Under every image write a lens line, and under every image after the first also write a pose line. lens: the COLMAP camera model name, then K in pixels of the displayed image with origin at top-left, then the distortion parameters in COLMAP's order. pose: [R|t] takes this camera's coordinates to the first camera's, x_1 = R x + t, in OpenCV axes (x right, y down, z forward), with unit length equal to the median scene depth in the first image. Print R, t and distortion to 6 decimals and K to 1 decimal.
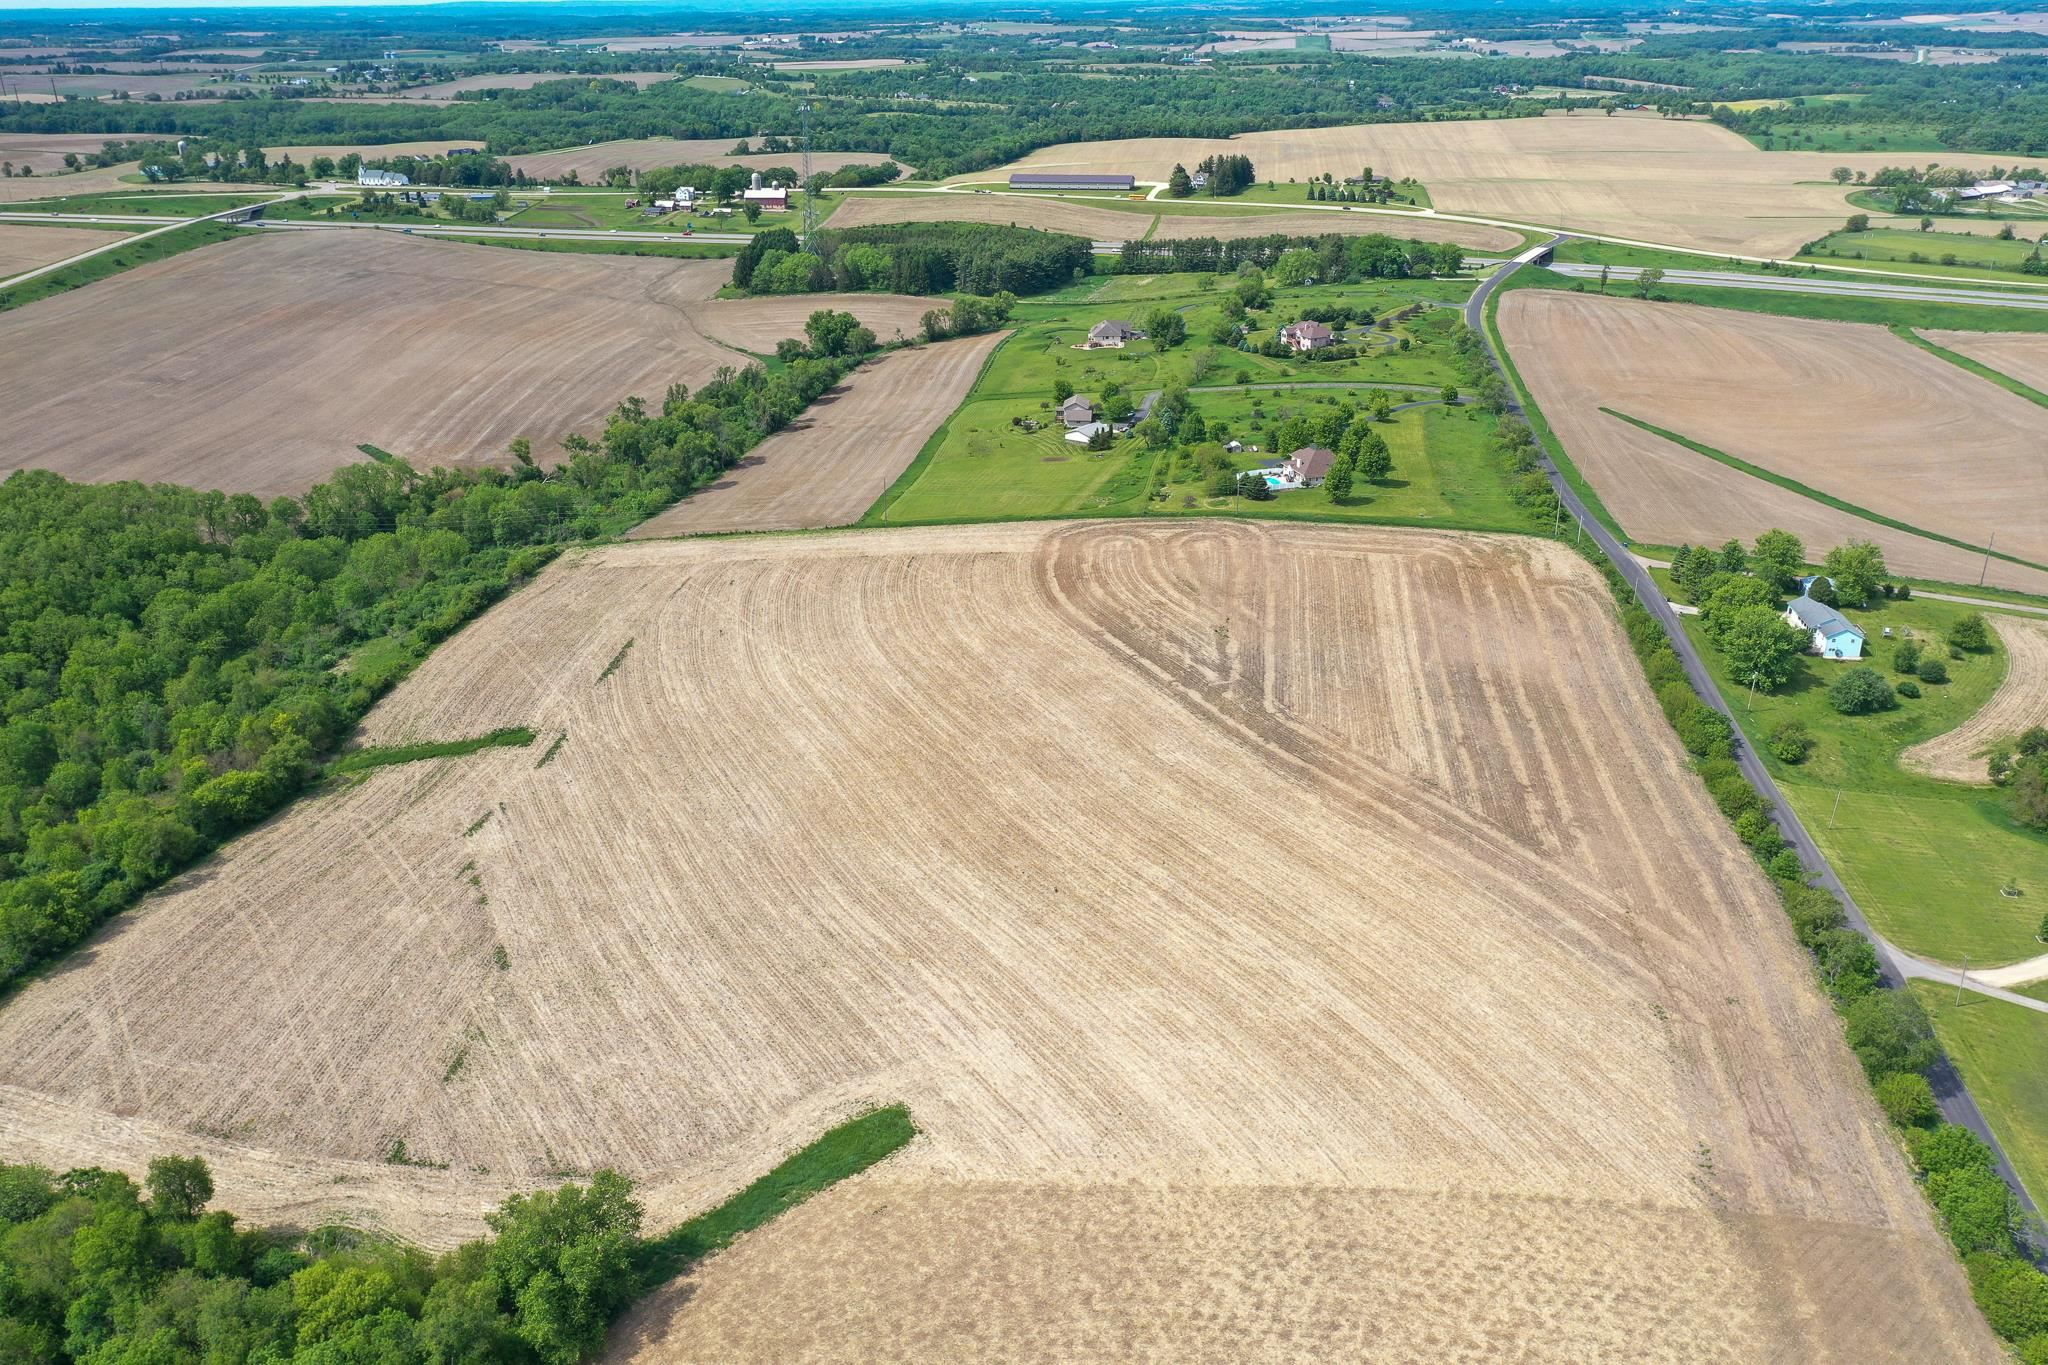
lens RADIAL K [[1606.8, 0, 1024.3], [0, 1606.8, 684.2], [0, 0, 1]] dist [0.008690, 0.000955]
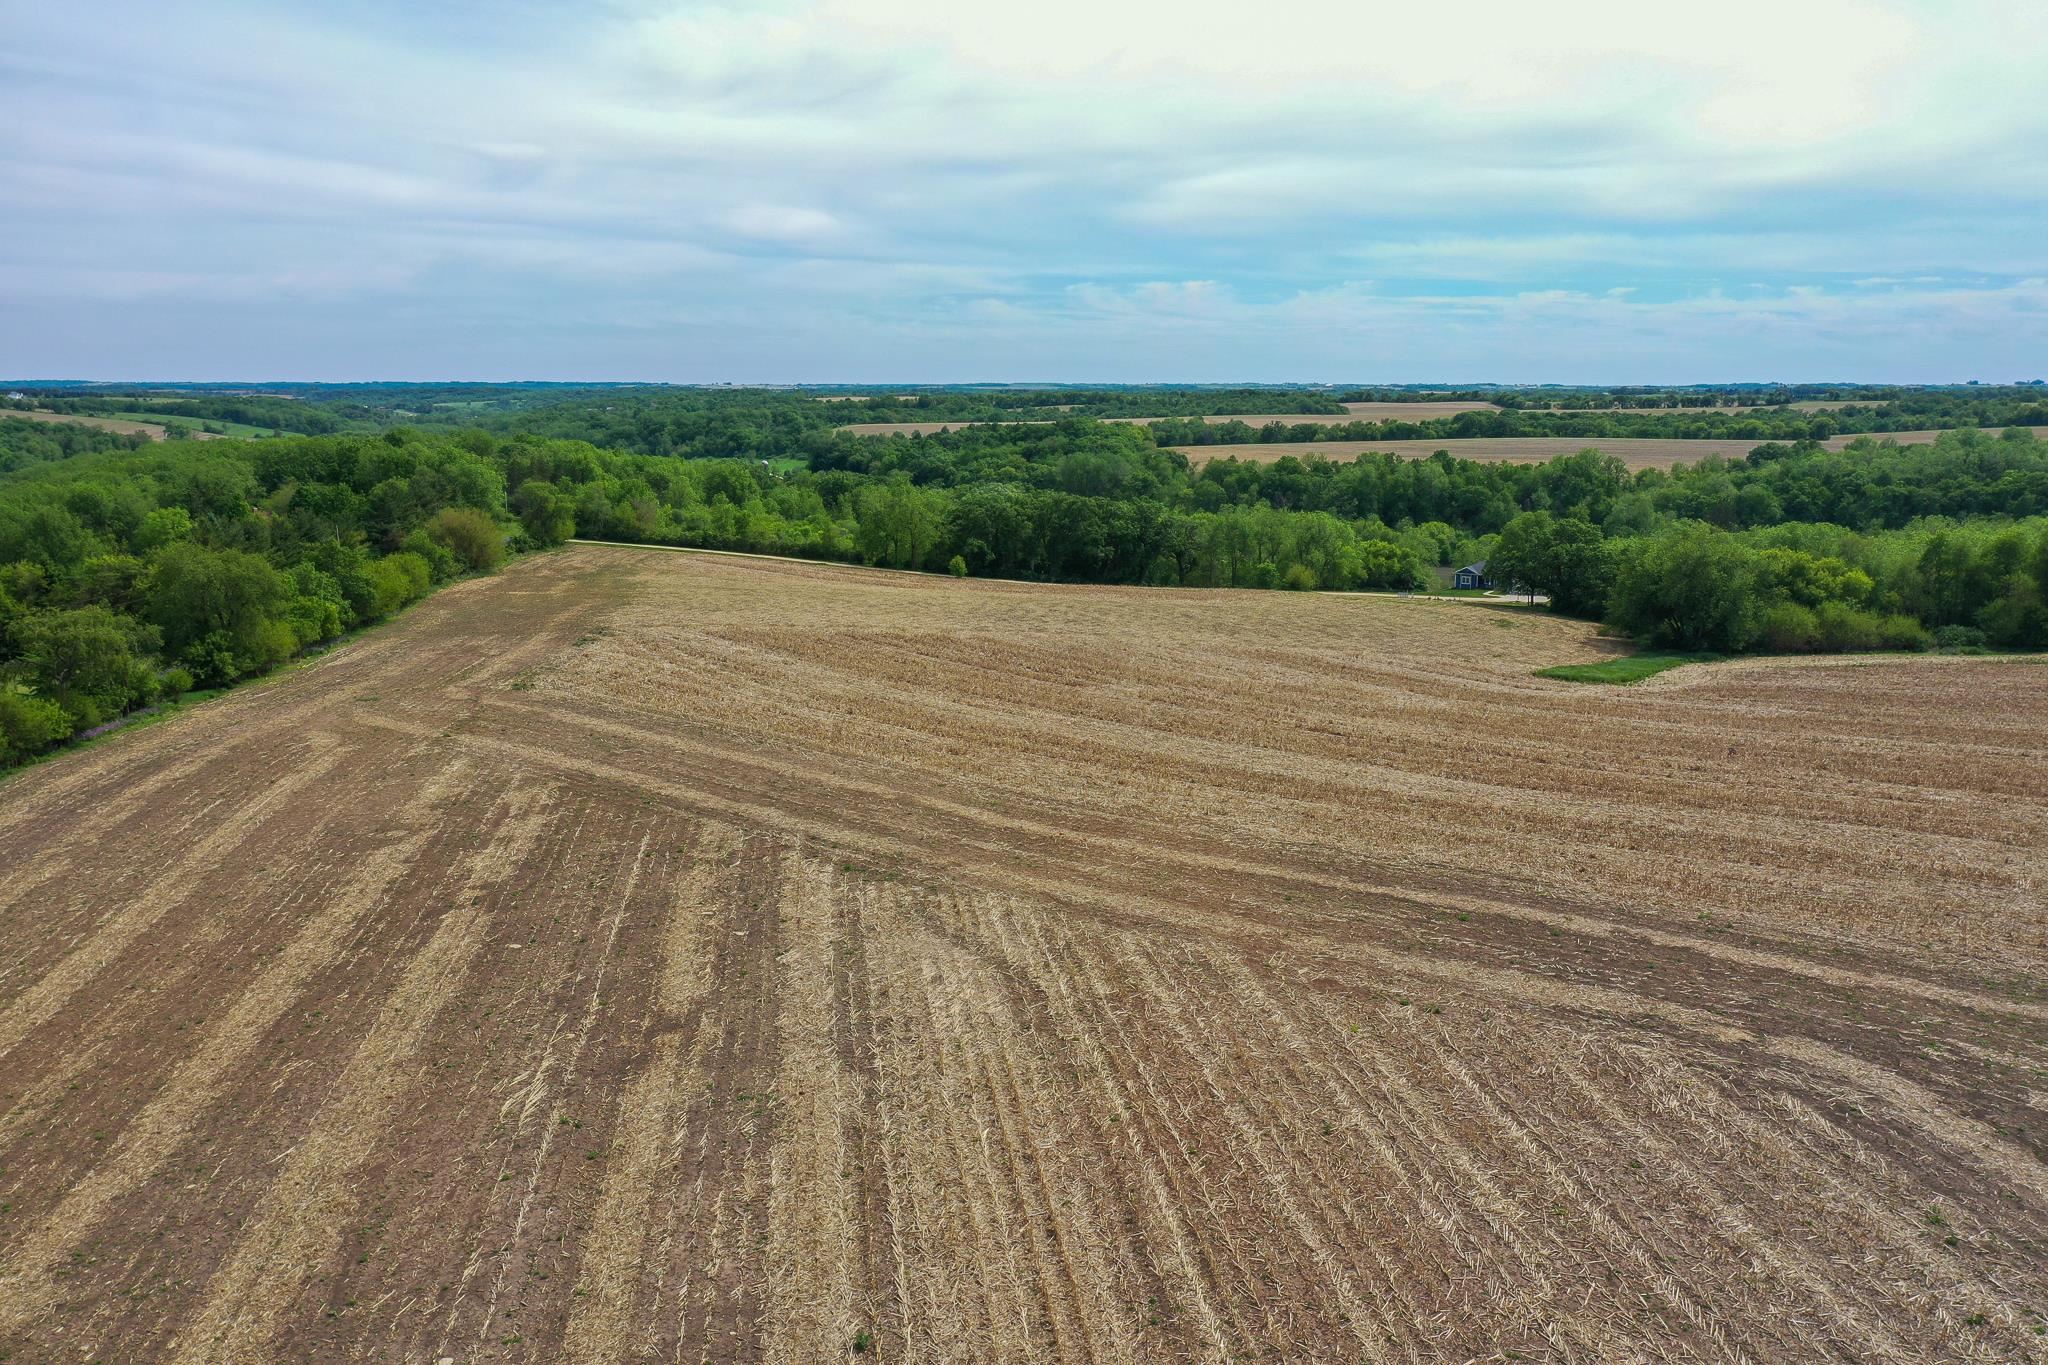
lens RADIAL K [[1606.8, 0, 1028.6], [0, 1606.8, 701.8], [0, 0, 1]] dist [0.008690, 0.000955]
pose [[-0.964933, 0.061554, -0.255178, 0.245546], [-0.094021, 0.826574, 0.554919, -0.085912], [0.245082, 0.559451, -0.791801, 1.003729]]
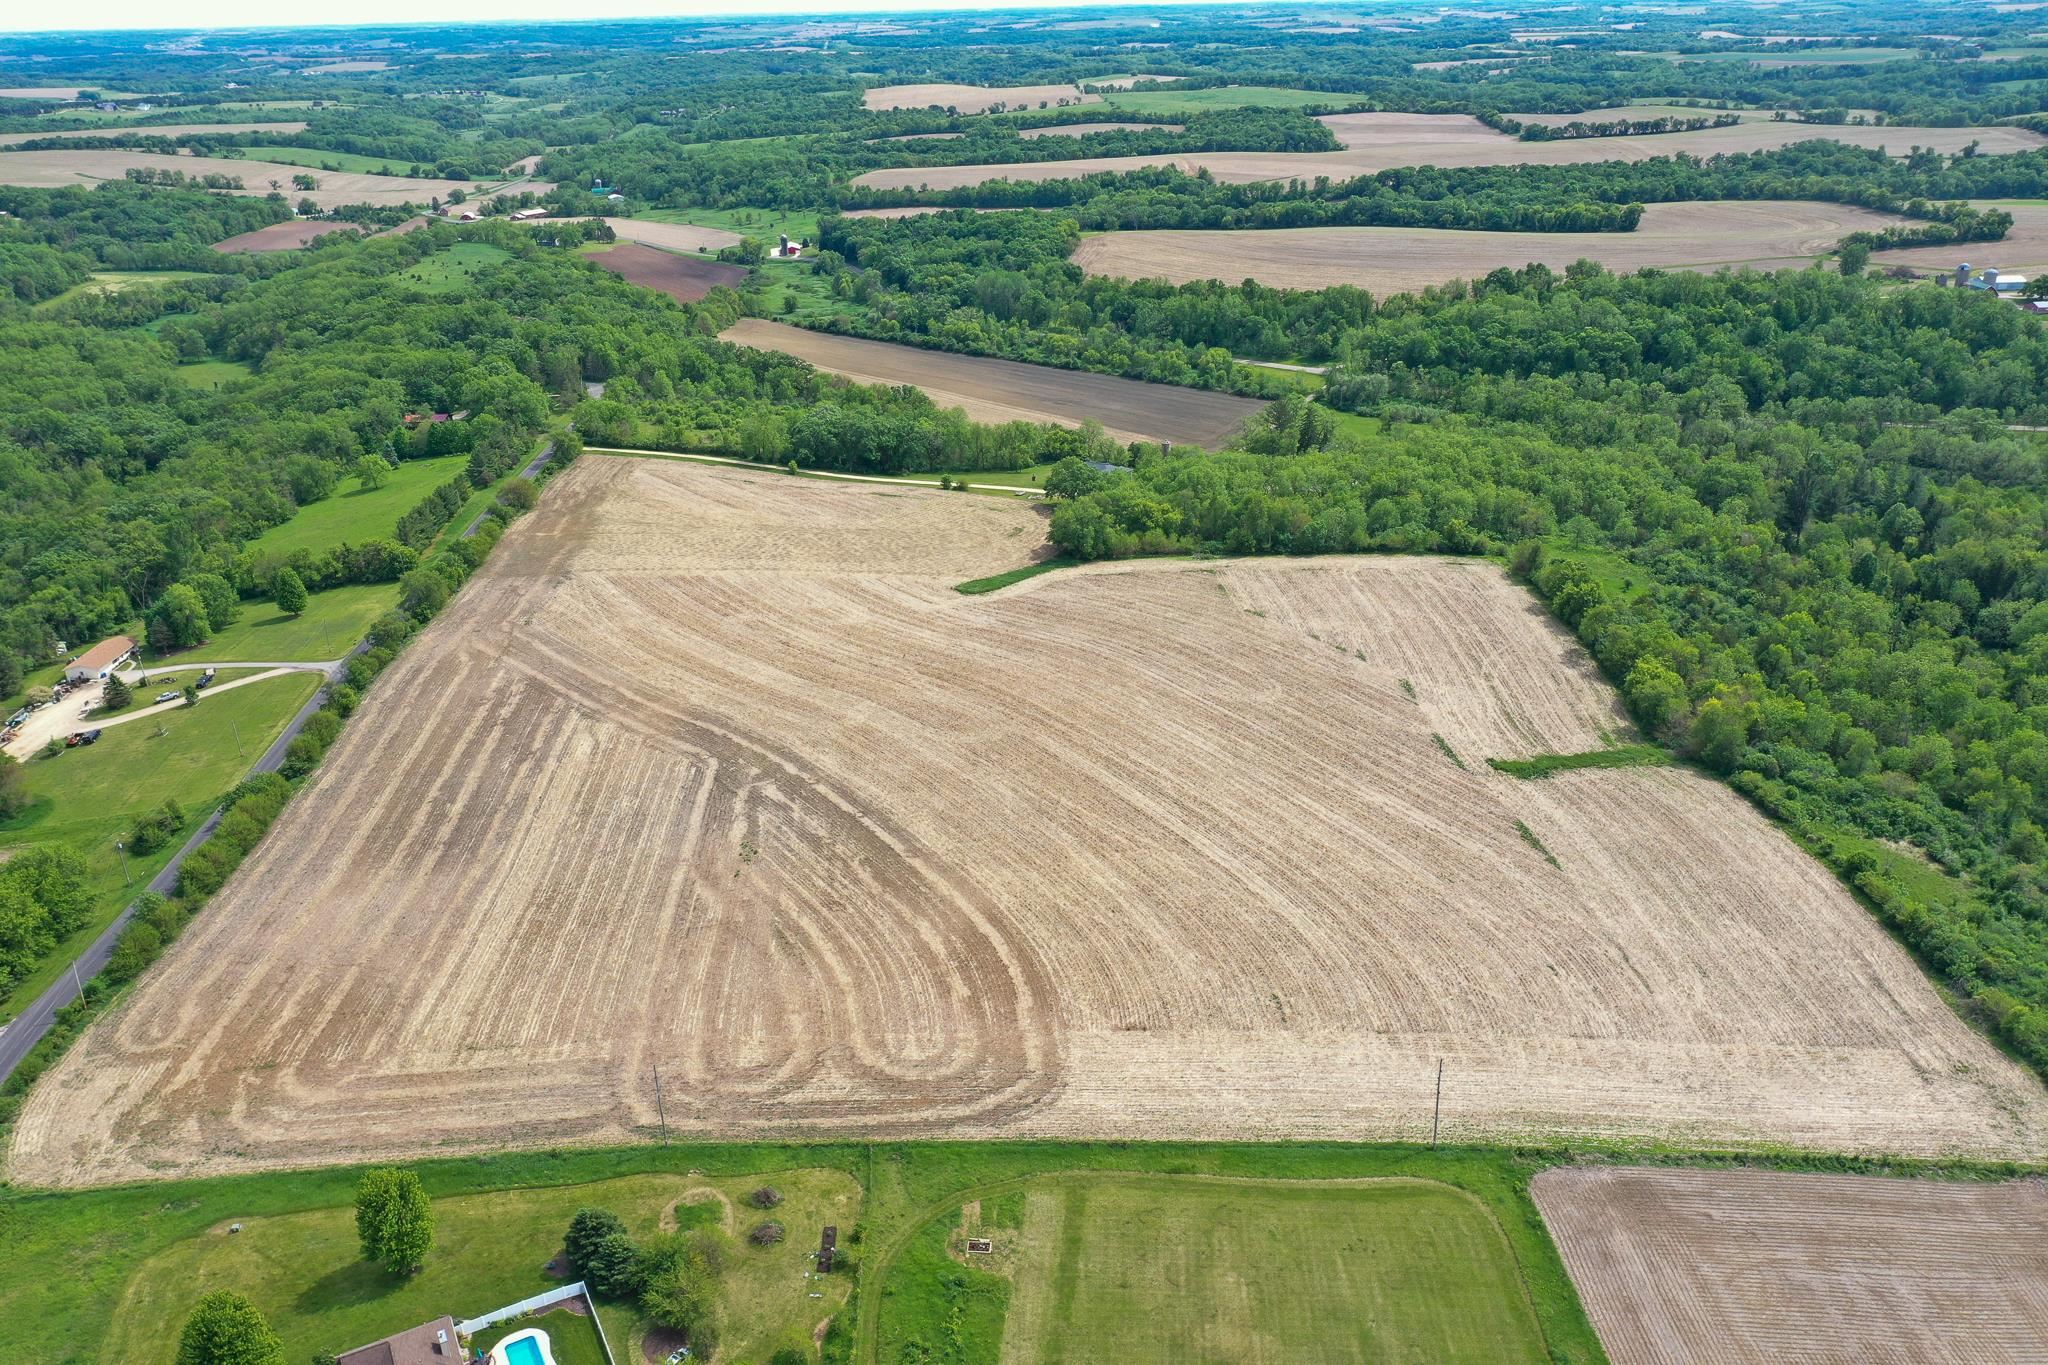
lens RADIAL K [[1606.8, 0, 1023.9], [0, 1606.8, 680.7], [0, 0, 1]] dist [0.008690, 0.000955]
pose [[-0.980058, 0.108177, -0.166686, 0.116215], [-0.045236, 0.695353, 0.717243, -0.656556], [0.193495, 0.710480, -0.676593, 1.522548]]
